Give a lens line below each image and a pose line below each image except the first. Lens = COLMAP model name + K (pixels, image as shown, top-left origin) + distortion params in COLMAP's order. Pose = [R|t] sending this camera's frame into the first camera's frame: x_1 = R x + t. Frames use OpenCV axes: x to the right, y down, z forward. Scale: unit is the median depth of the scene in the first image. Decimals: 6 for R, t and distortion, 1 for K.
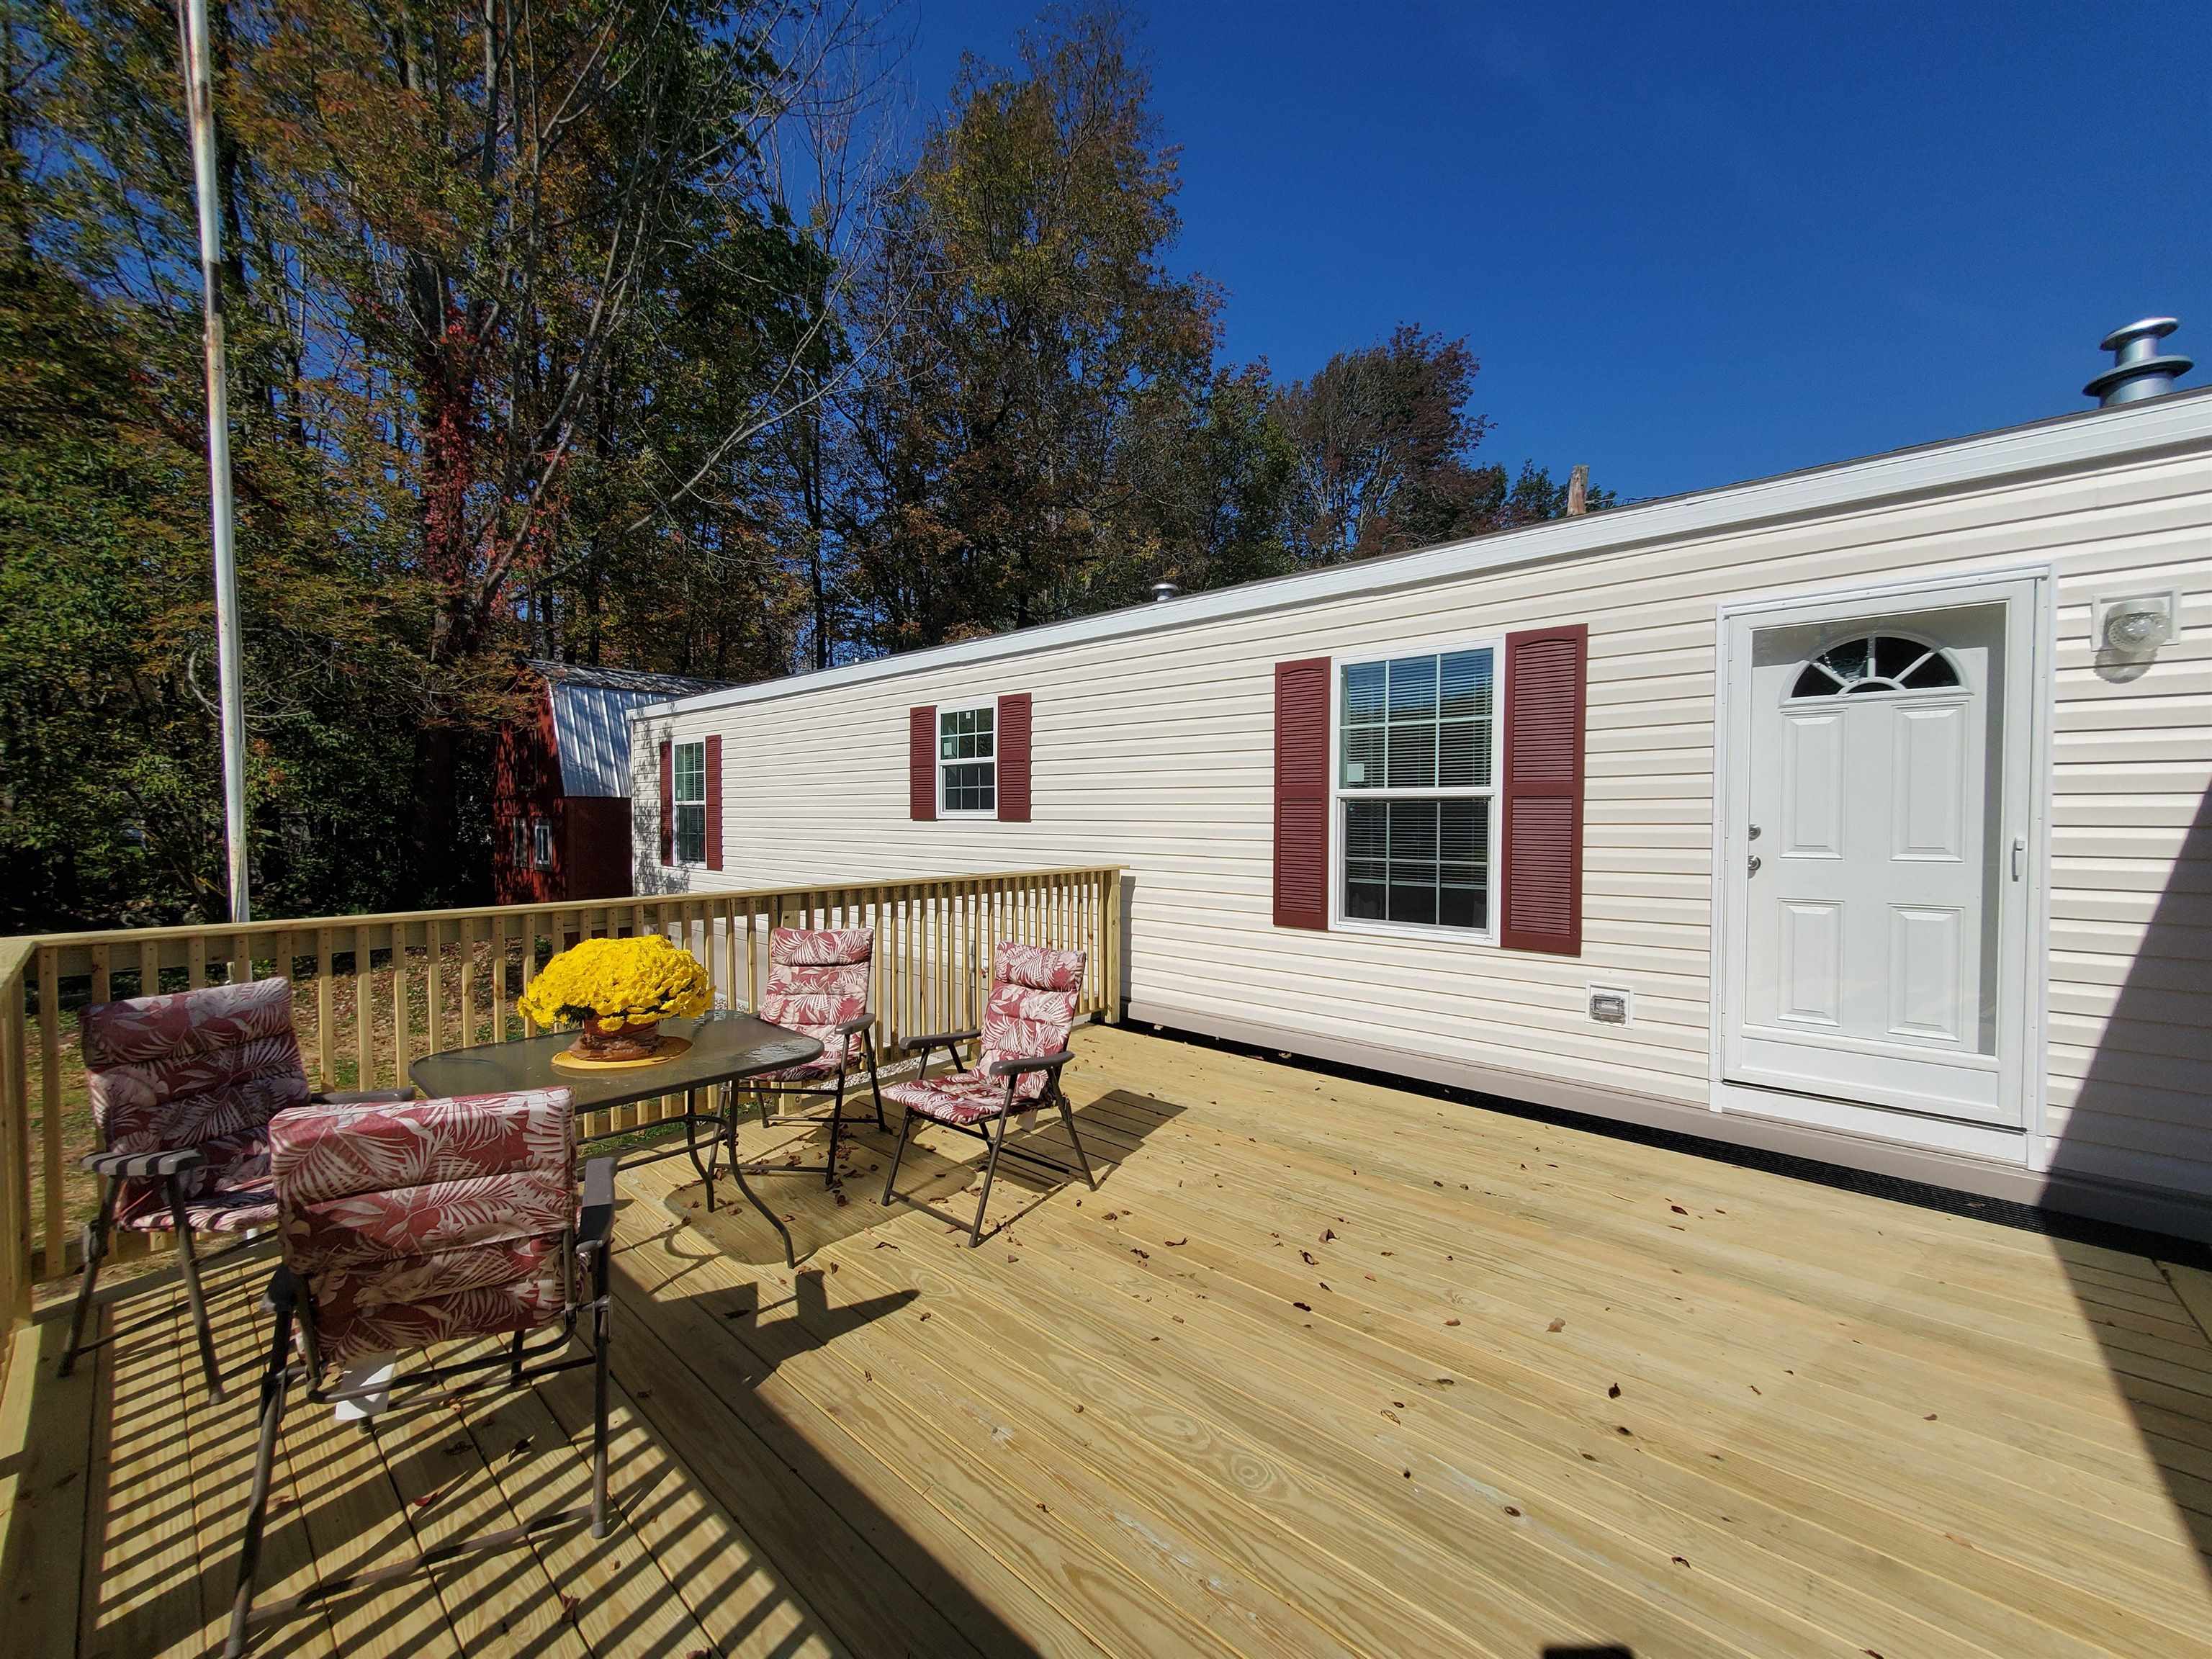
lens RADIAL K [[881.1, 0, 1106.0], [0, 881.1, 838.1], [0, 0, 1]] dist [0.001356, -0.000951]
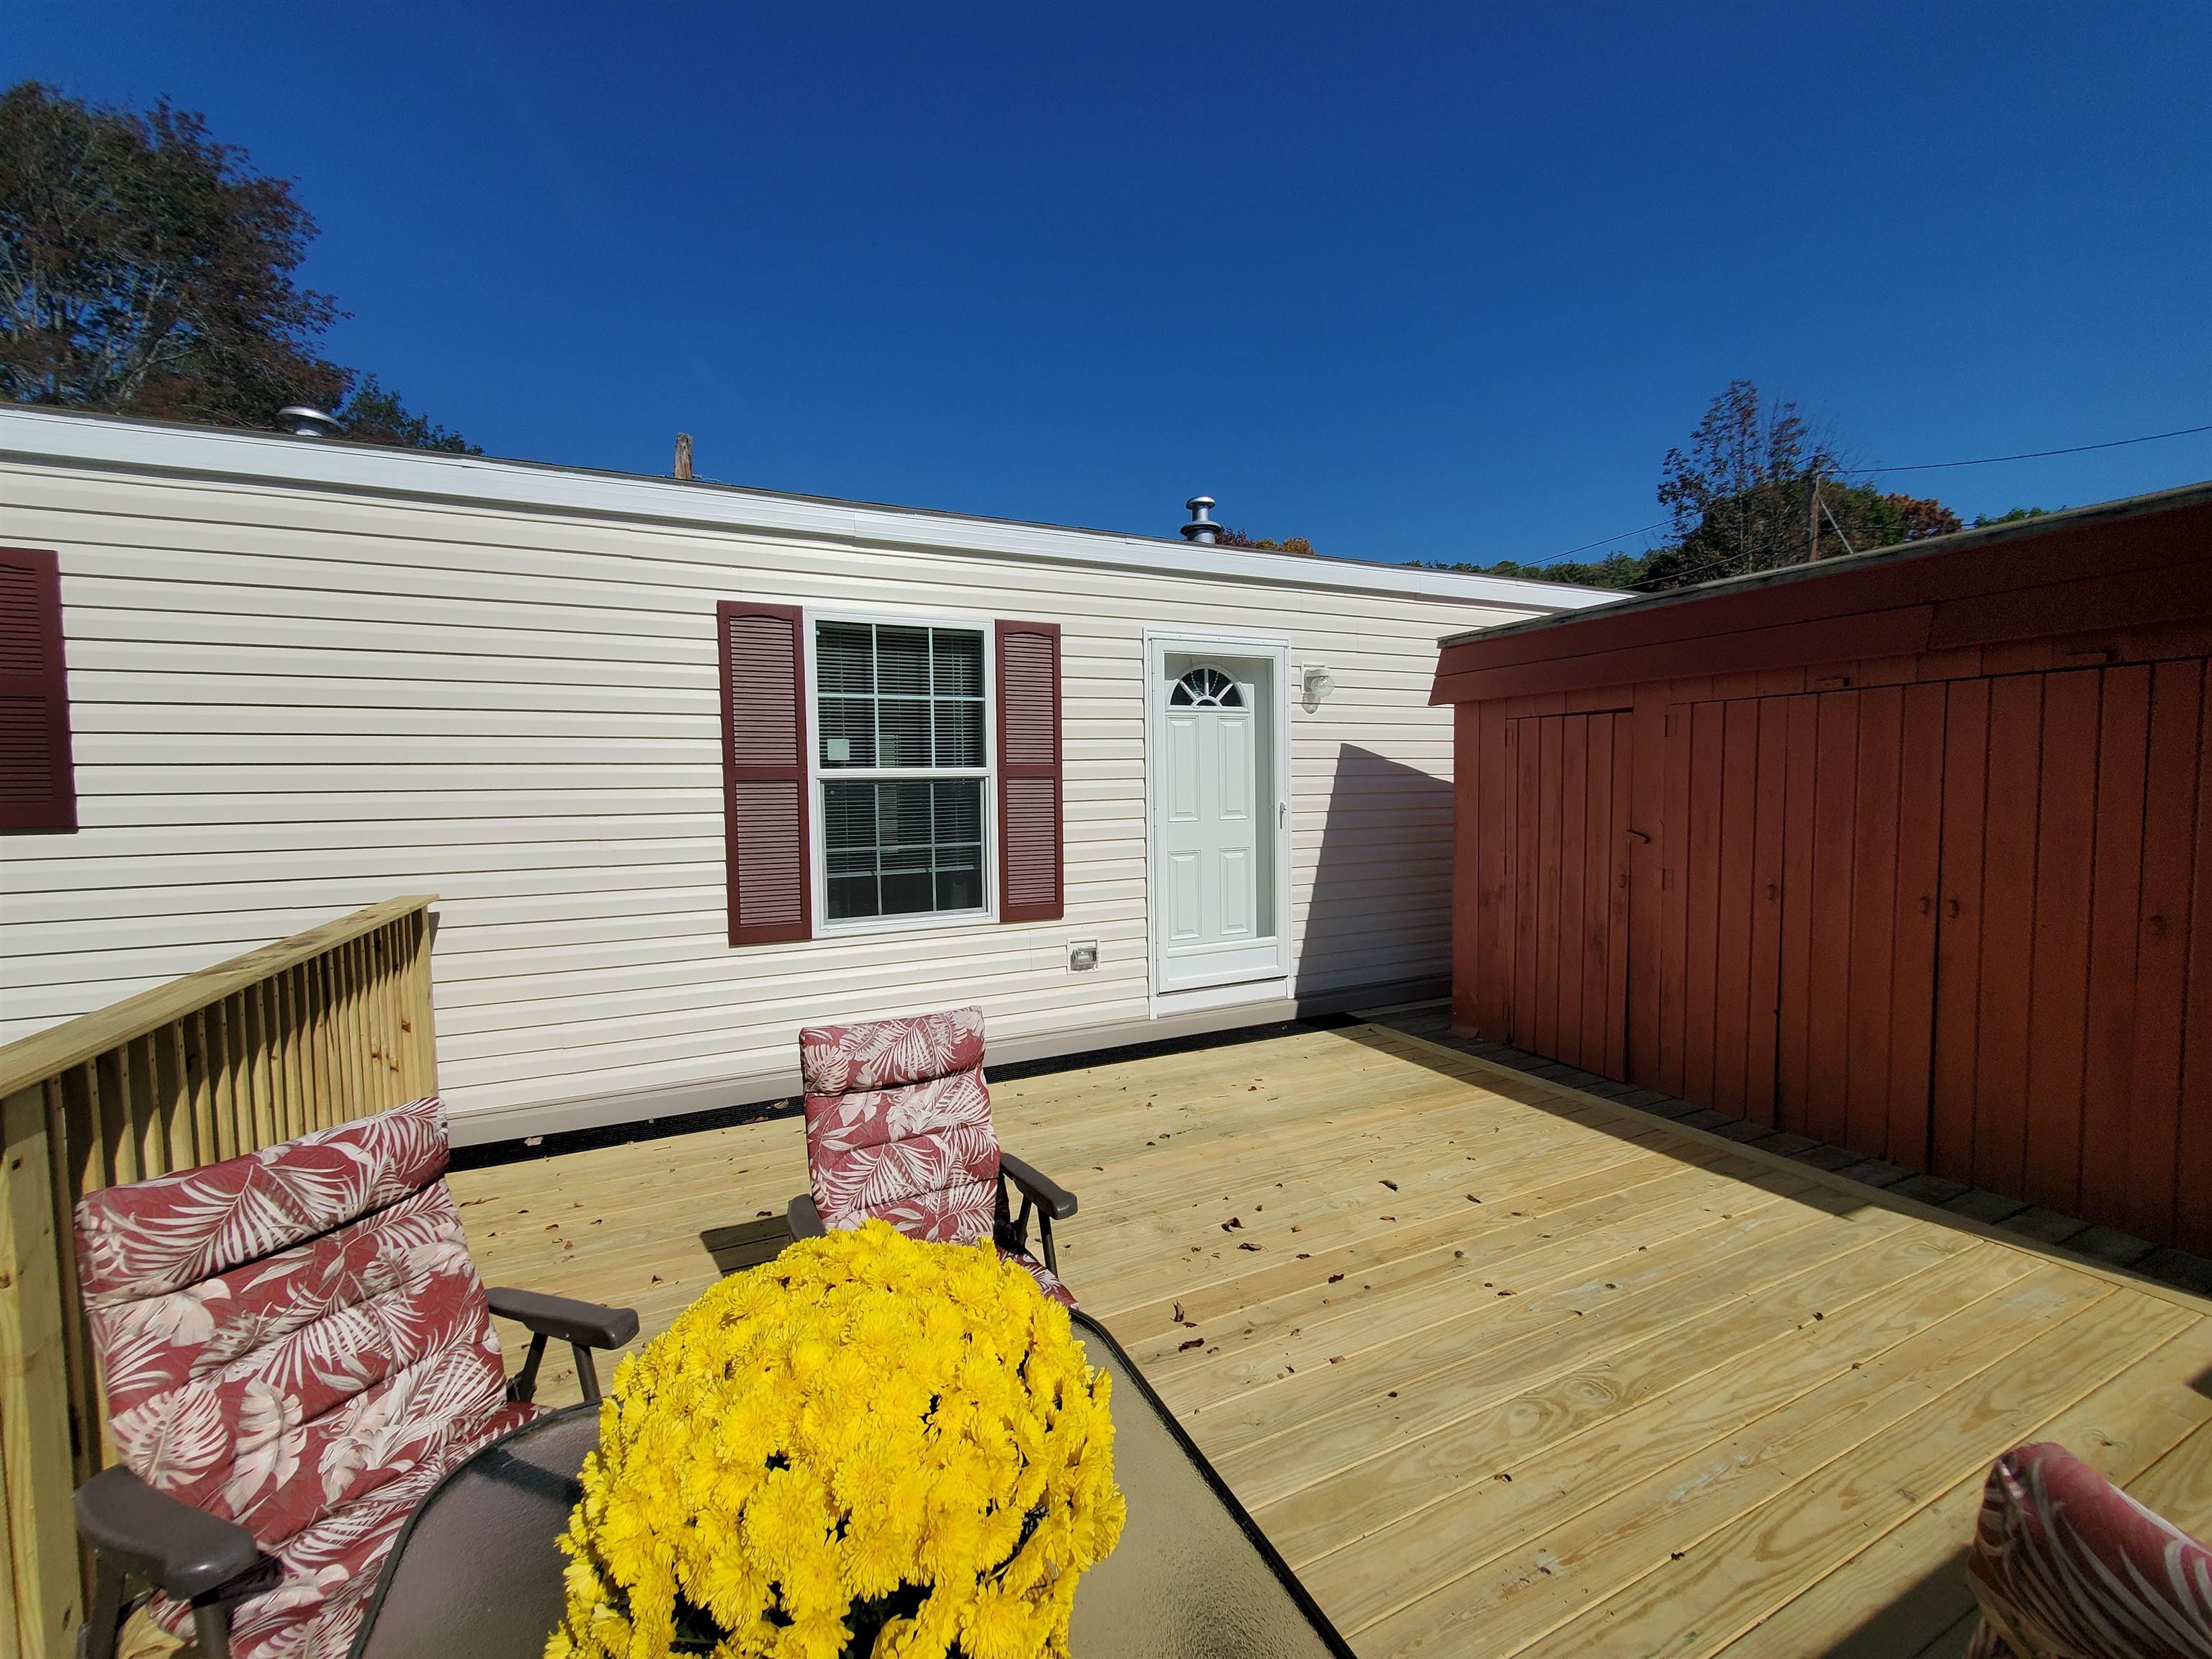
lens RADIAL K [[879.8, 0, 1106.0], [0, 879.8, 829.5], [0, 0, 1]] dist [0.000921, 0.000175]
pose [[0.392413, -0.054501, 0.918173, -0.493242], [0.042548, 0.998250, 0.041069, -0.025102], [-0.918804, 0.022951, 0.394045, 0.520130]]
